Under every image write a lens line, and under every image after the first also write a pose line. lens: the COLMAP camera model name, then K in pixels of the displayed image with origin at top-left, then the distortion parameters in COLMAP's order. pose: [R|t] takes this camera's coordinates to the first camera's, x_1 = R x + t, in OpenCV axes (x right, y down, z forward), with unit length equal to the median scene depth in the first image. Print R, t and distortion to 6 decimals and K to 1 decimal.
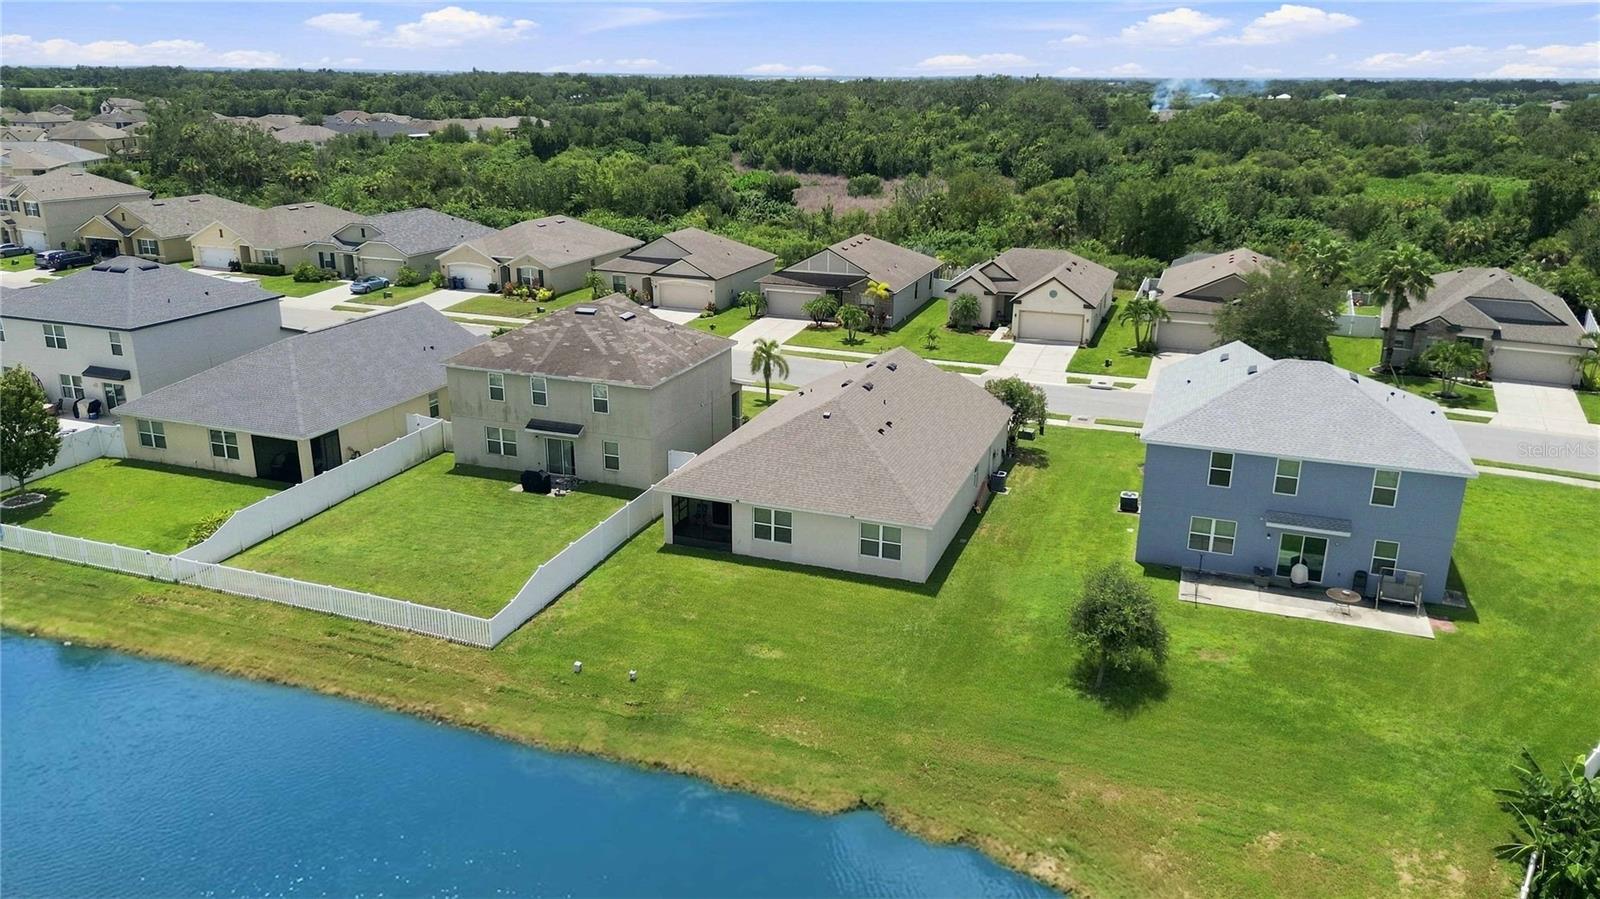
lens RADIAL K [[1145.8, 0, 794.1], [0, 1145.8, 446.5], [0, 0, 1]] dist [0.052768, -0.055136]
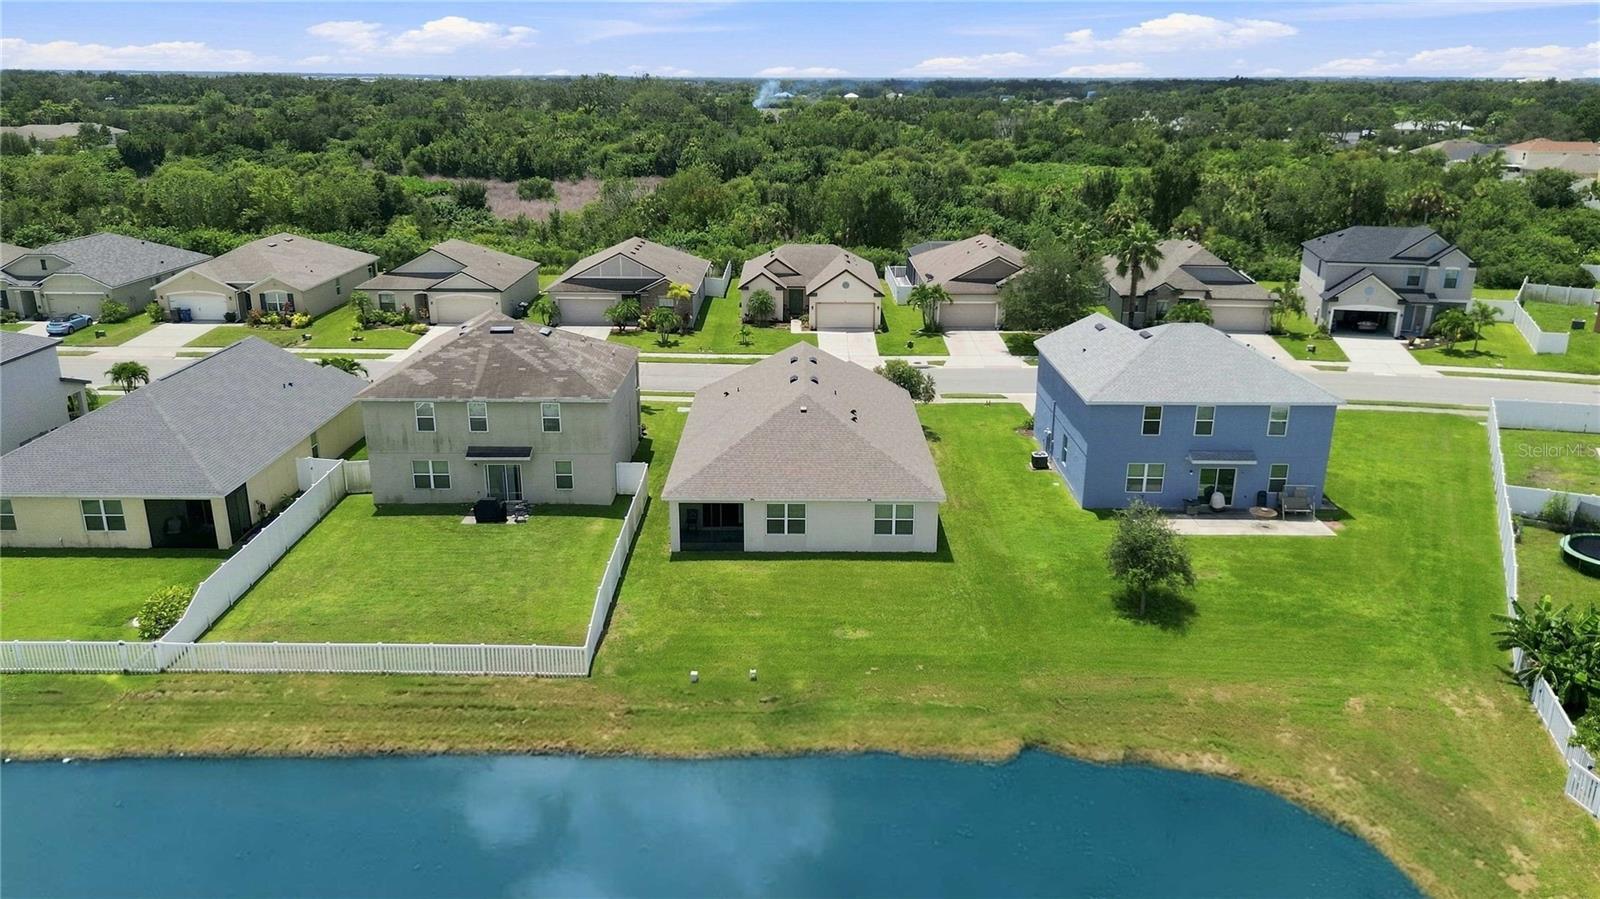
lens RADIAL K [[1145.8, 0, 794.6], [0, 1145.8, 446.7], [0, 0, 1]] dist [0.052768, -0.055136]
pose [[0.937586, -0.109565, 0.330042, -0.336043], [0.109288, 0.993820, 0.019457, -0.015168], [-0.330134, 0.017827, 0.943766, 0.013512]]
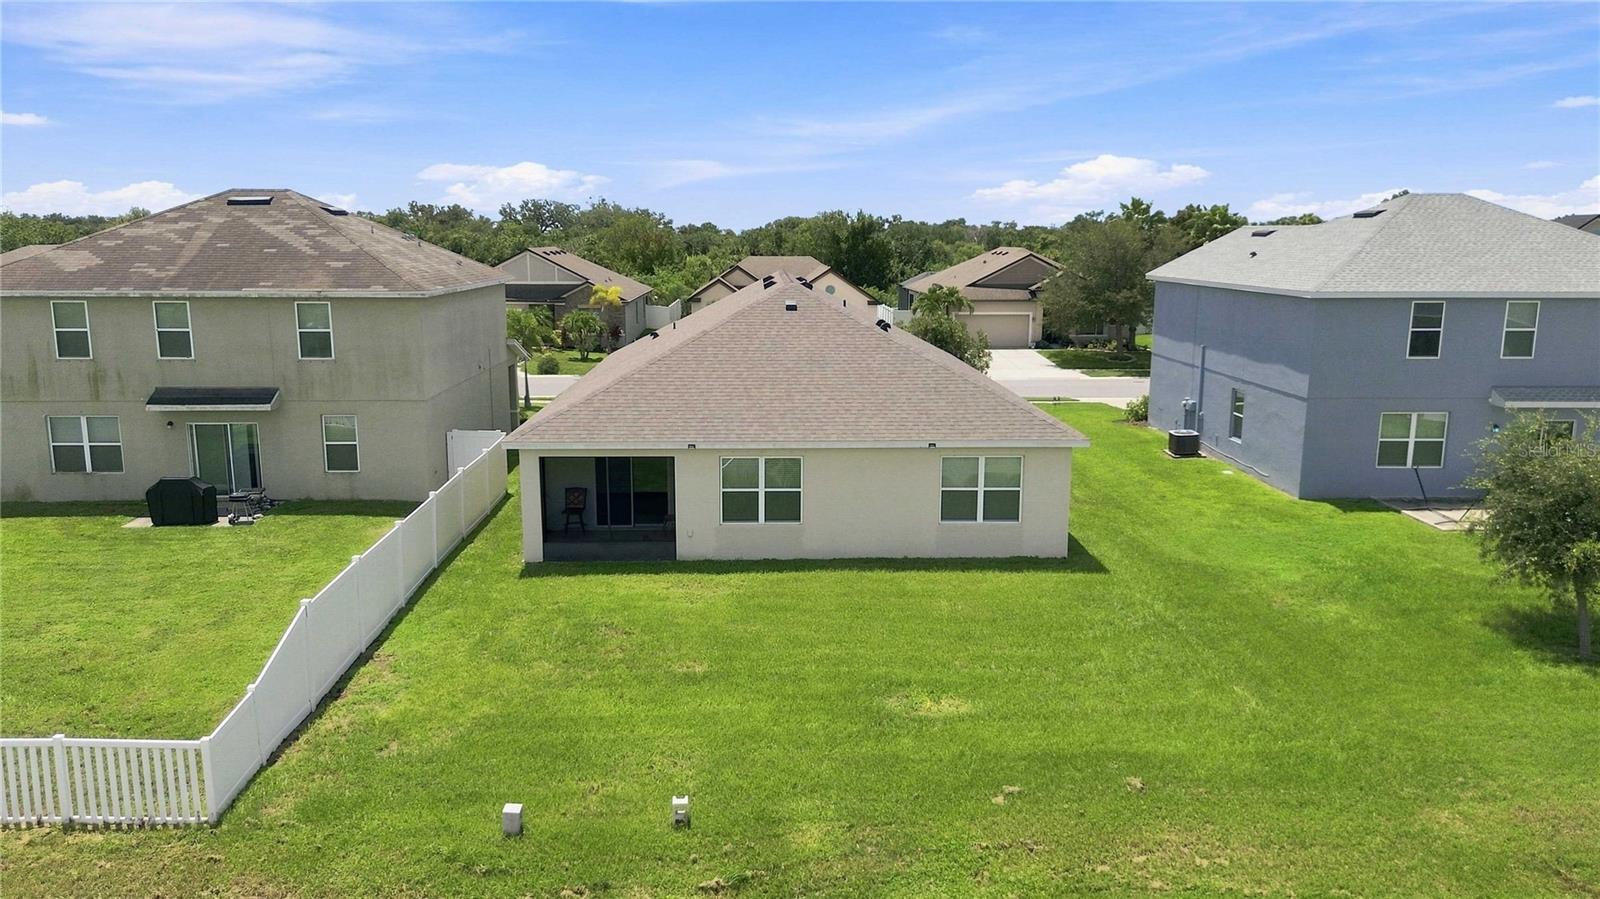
lens RADIAL K [[1145.8, 0, 796.8], [0, 1145.8, 447.8], [0, 0, 1]] dist [0.052768, -0.055136]
pose [[0.924087, -0.073342, 0.375078, -0.187620], [0.120625, 0.987220, -0.104149, 0.101956], [-0.362646, 0.141486, 0.921124, 0.504436]]
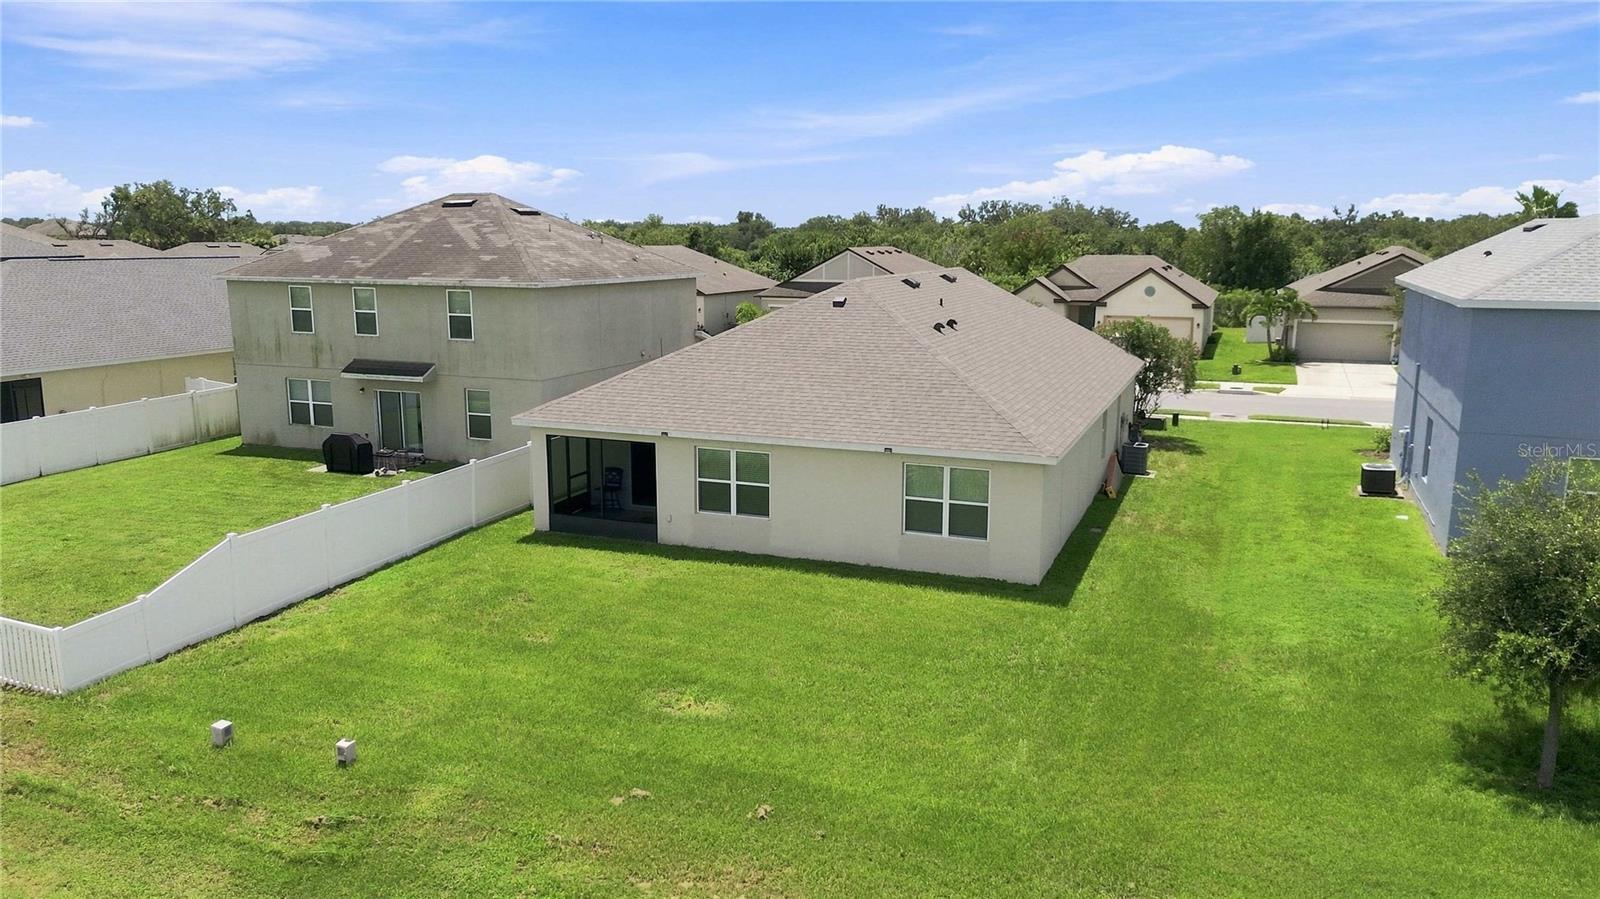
lens RADIAL K [[1145.8, 0, 795.4], [0, 1145.8, 449.4], [0, 0, 1]] dist [0.052768, -0.055136]
pose [[0.999767, -0.000361, -0.021584, 0.019783], [-0.002405, 0.991773, -0.127983, 0.116180], [0.021452, 0.128005, 0.991541, 0.471530]]
